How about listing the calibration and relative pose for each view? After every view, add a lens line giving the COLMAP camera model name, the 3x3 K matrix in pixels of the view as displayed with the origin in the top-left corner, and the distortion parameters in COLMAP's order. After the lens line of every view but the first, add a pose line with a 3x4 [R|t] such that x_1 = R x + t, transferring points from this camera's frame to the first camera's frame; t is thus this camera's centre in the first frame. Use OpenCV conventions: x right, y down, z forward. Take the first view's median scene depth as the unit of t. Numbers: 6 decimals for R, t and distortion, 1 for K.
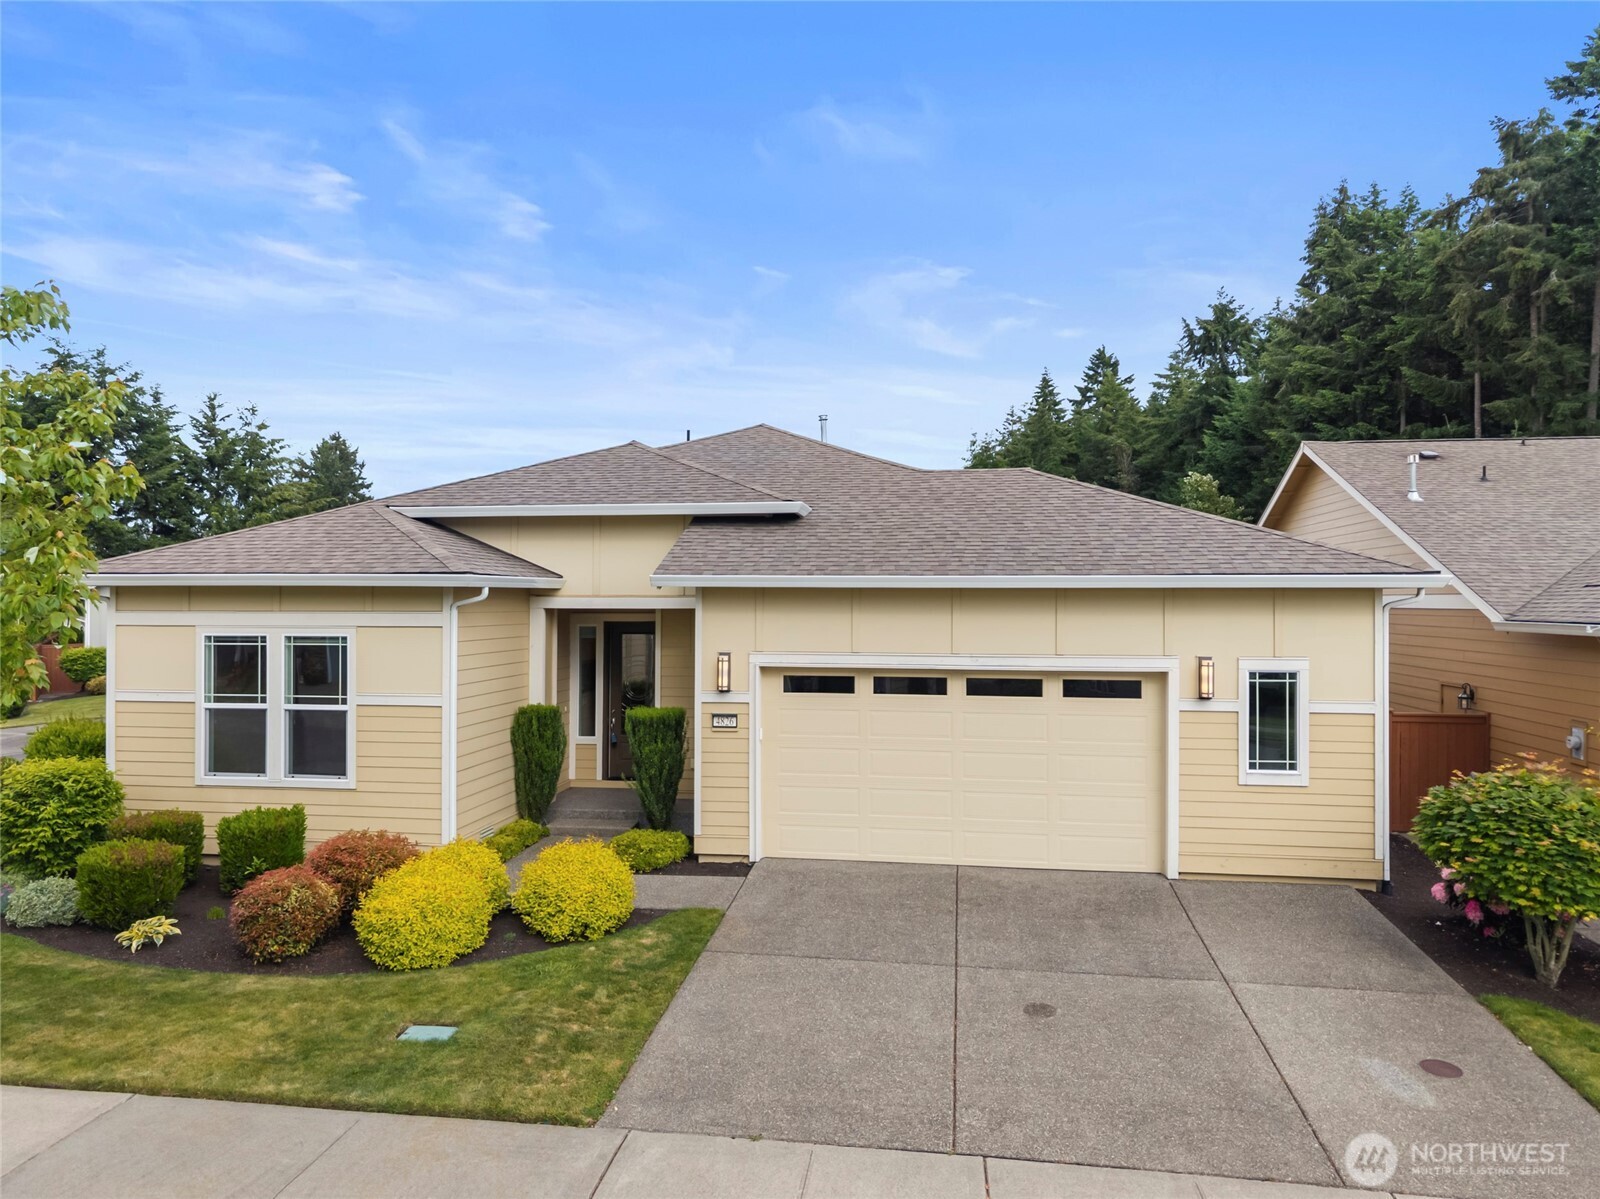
lens RADIAL K [[1116.8, 0, 800.0], [0, 1116.8, 599.5], [0, 0, 1]] dist [0.050636, -0.007459]
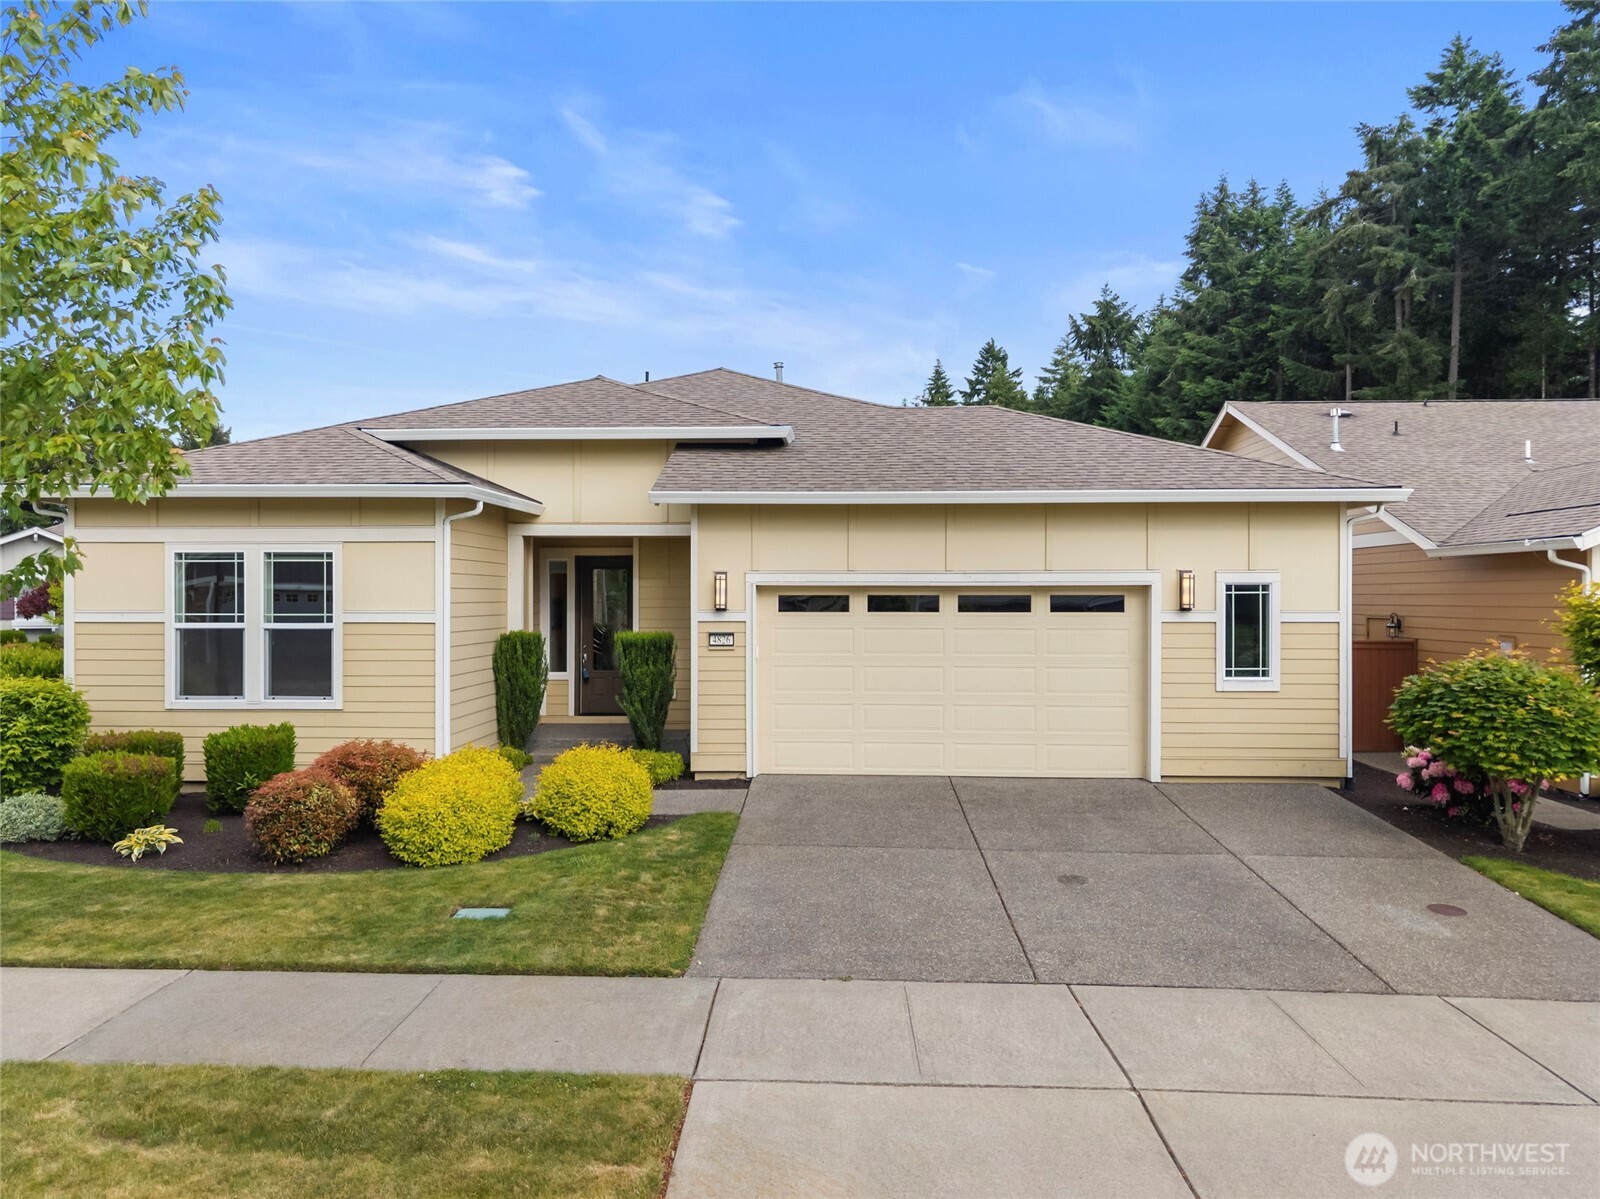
lens RADIAL K [[1116.8, 0, 800.0], [0, 1116.8, 599.5], [0, 0, 1]] dist [0.050636, -0.007459]
pose [[0.994581, -0.002560, 0.103932, -0.105188], [0.002262, 0.999993, 0.002984, 0.072950], [-0.103939, -0.002733, 0.994580, -0.006166]]
